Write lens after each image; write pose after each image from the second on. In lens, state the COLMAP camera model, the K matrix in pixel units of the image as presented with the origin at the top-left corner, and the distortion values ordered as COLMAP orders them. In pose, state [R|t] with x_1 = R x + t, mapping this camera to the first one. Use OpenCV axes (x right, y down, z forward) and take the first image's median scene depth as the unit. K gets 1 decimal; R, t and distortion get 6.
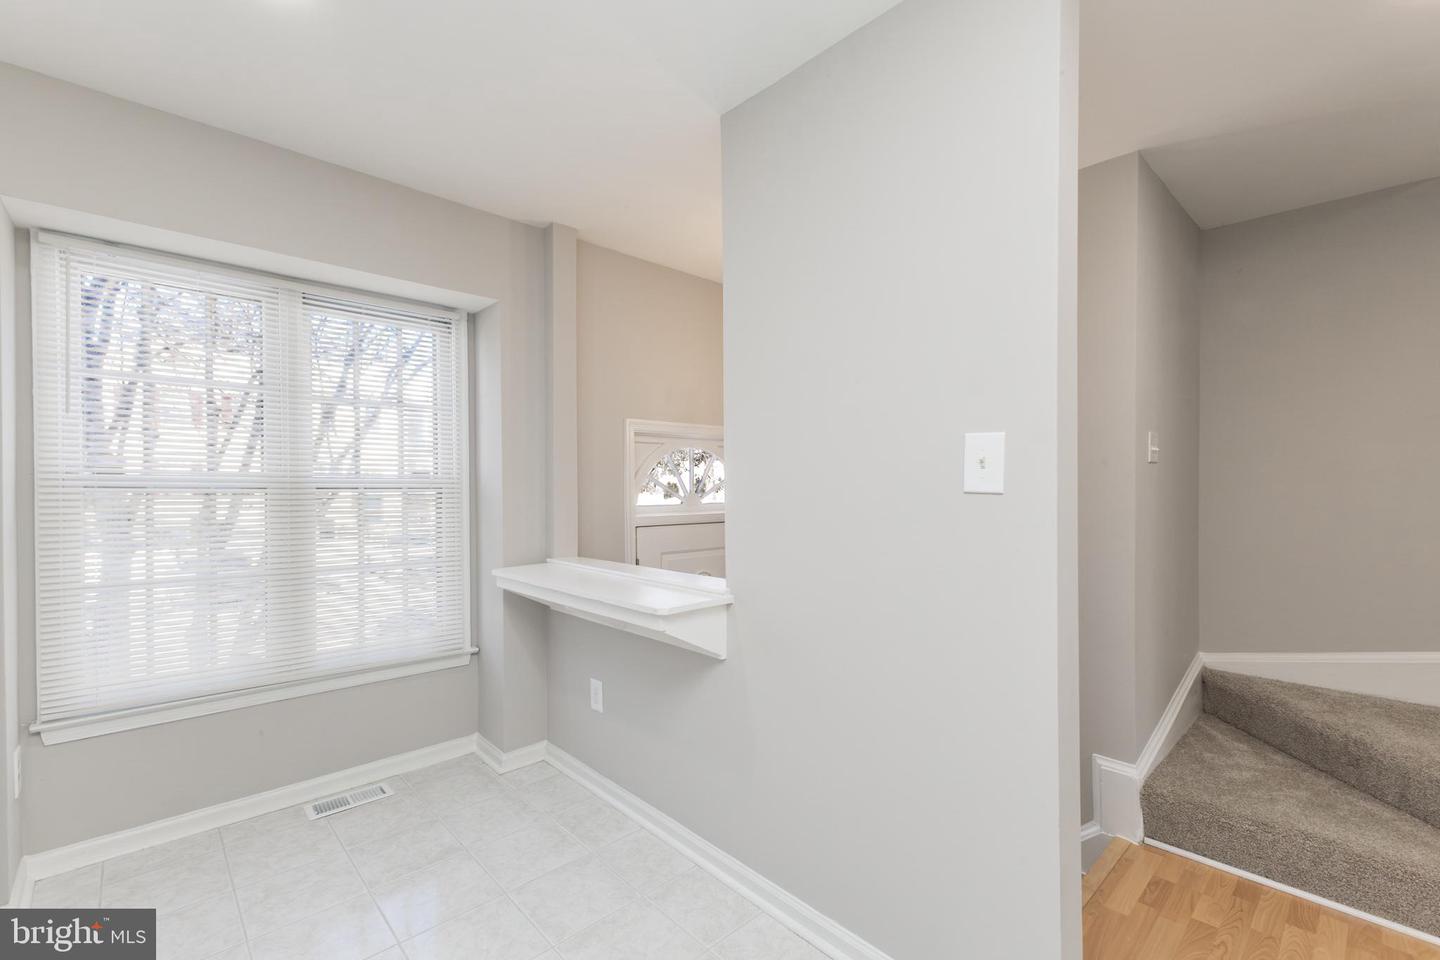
lens RADIAL K [[616.0, 0, 720.6], [0, 616.0, 487.3], [0, 0, 1]] dist [0.000078, -0.000070]
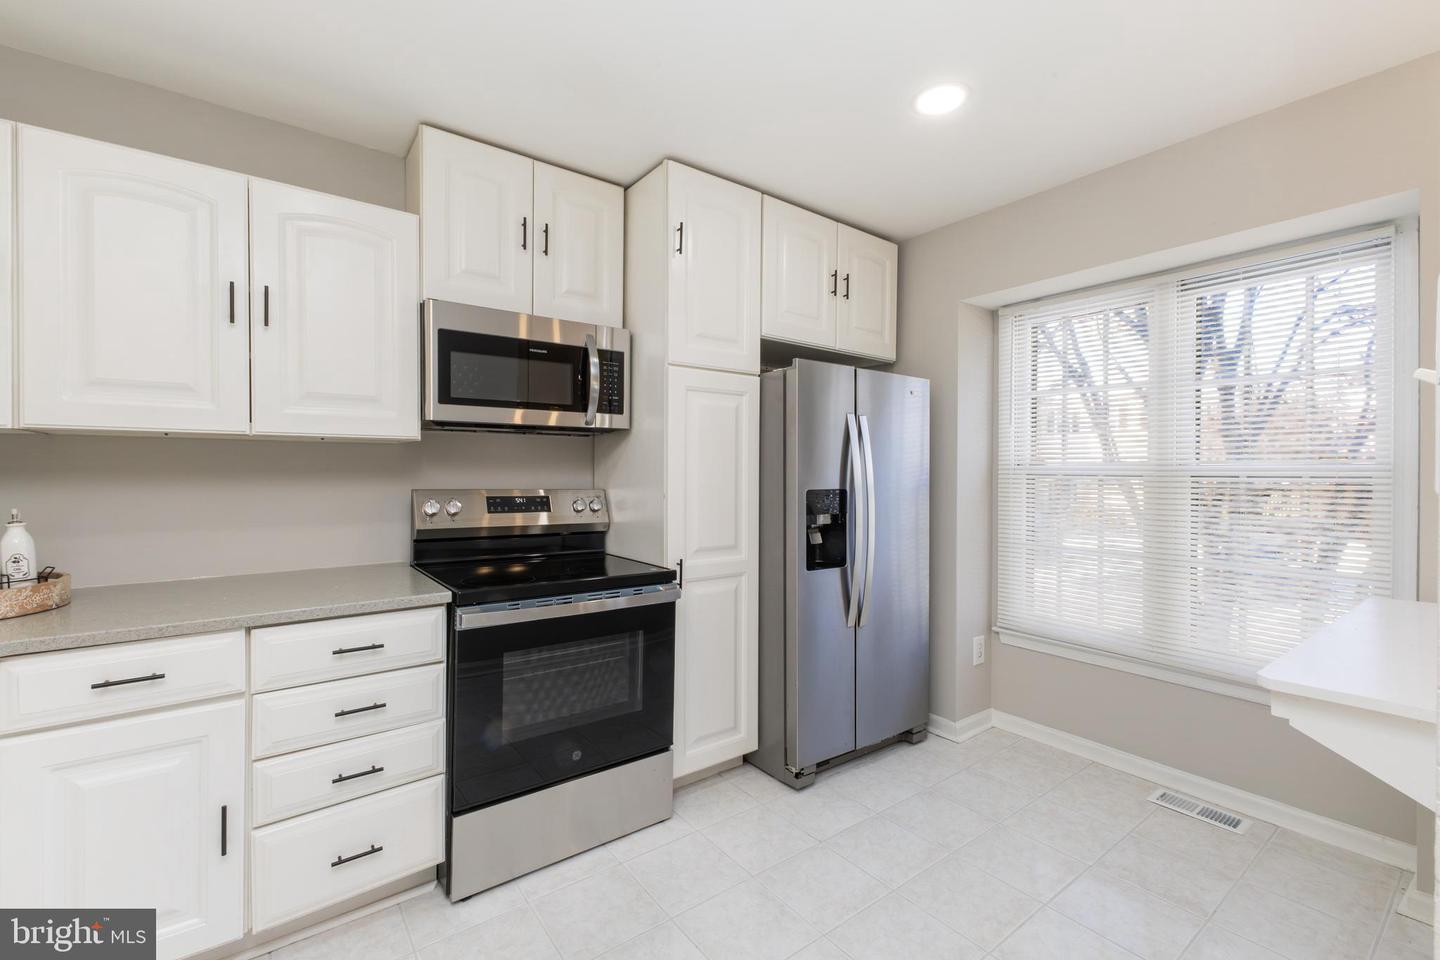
lens RADIAL K [[617.6, 0, 724.8], [0, 617.6, 475.3], [0, 0, 1]] dist [-0.000242, 0.000050]
pose [[-0.113571, 0.002717, -0.993526, 0.426815], [-0.005530, 0.999979, 0.003367, 0.000791], [0.993514, 0.005877, -0.113554, 0.405864]]
